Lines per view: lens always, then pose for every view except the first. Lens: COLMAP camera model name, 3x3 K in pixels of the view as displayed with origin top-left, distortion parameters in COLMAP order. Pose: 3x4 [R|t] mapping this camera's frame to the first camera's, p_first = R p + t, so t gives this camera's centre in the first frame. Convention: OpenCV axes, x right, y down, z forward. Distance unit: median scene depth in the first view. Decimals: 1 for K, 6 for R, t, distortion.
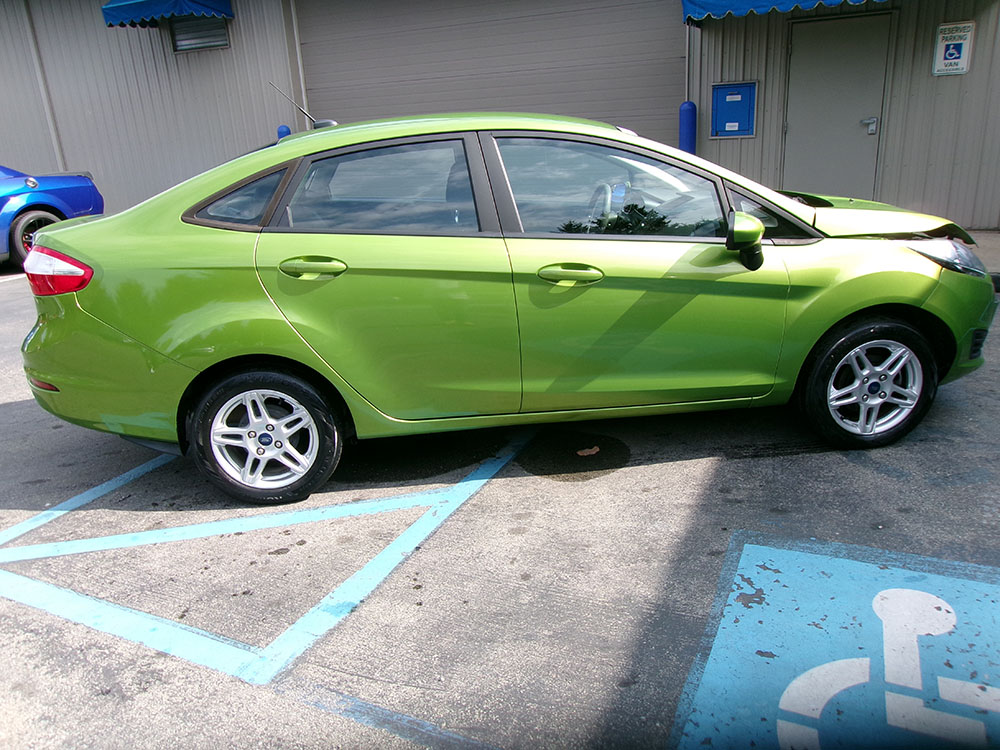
lens RADIAL K [[763.9, 0, 500.0], [0, 763.9, 375.0], [0, 0, 1]] dist [-0.001048, 0.004158]
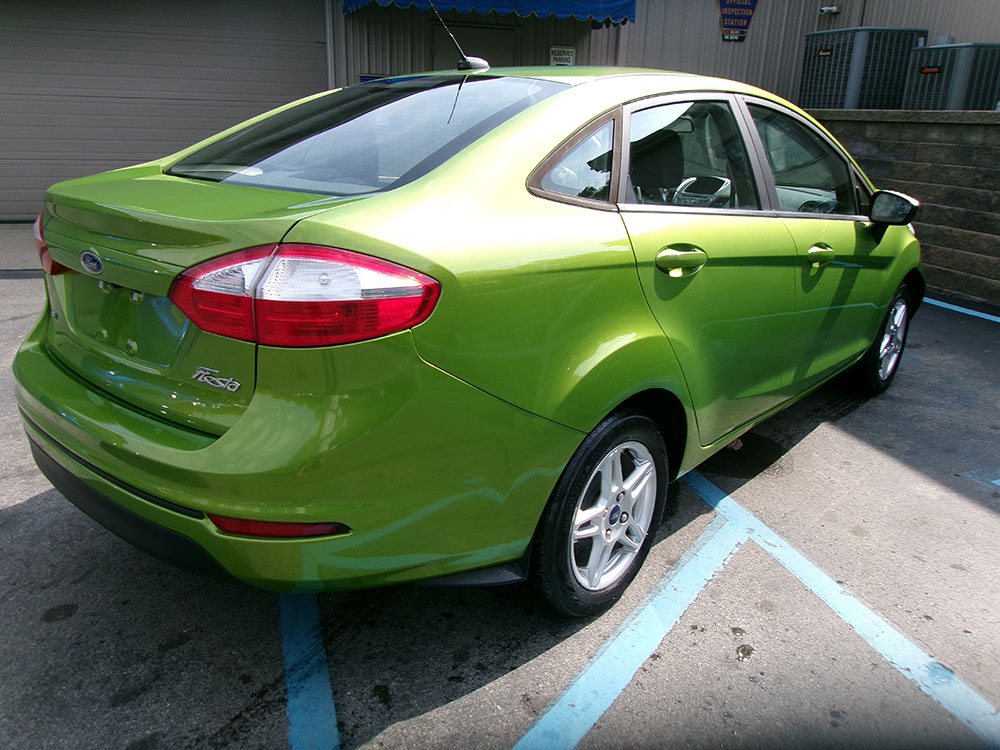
lens RADIAL K [[764.5, 0, 500.0], [0, 764.5, 375.0], [0, 0, 1]] dist [-0.030870, 0.000719]
pose [[0.727873, -0.148009, 0.669547, -0.822985], [0.151415, 0.987017, 0.053582, -0.092081], [-0.668785, 0.062378, 0.740834, 0.554754]]
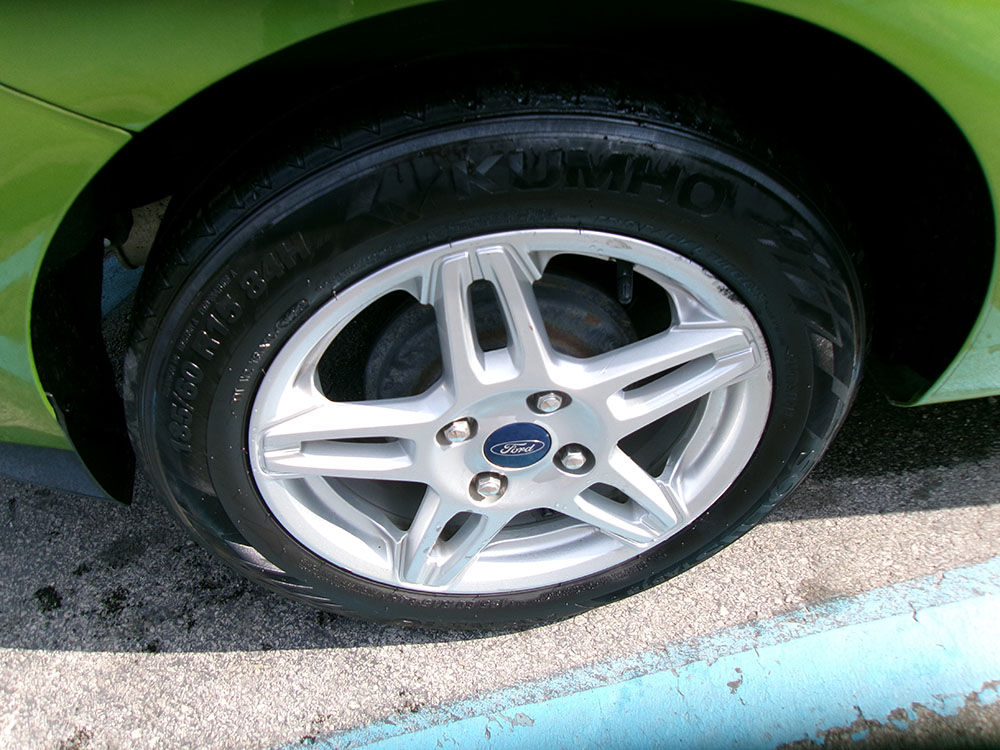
lens RADIAL K [[763.9, 0, 500.0], [0, 763.9, 375.0], [0, 0, 1]] dist [-0.001048, 0.004158]
pose [[0.998361, -0.002653, 0.057166, -0.324255], [-0.022935, 0.896650, 0.442147, -0.023406], [-0.052431, -0.442733, 0.895119, 0.825676]]
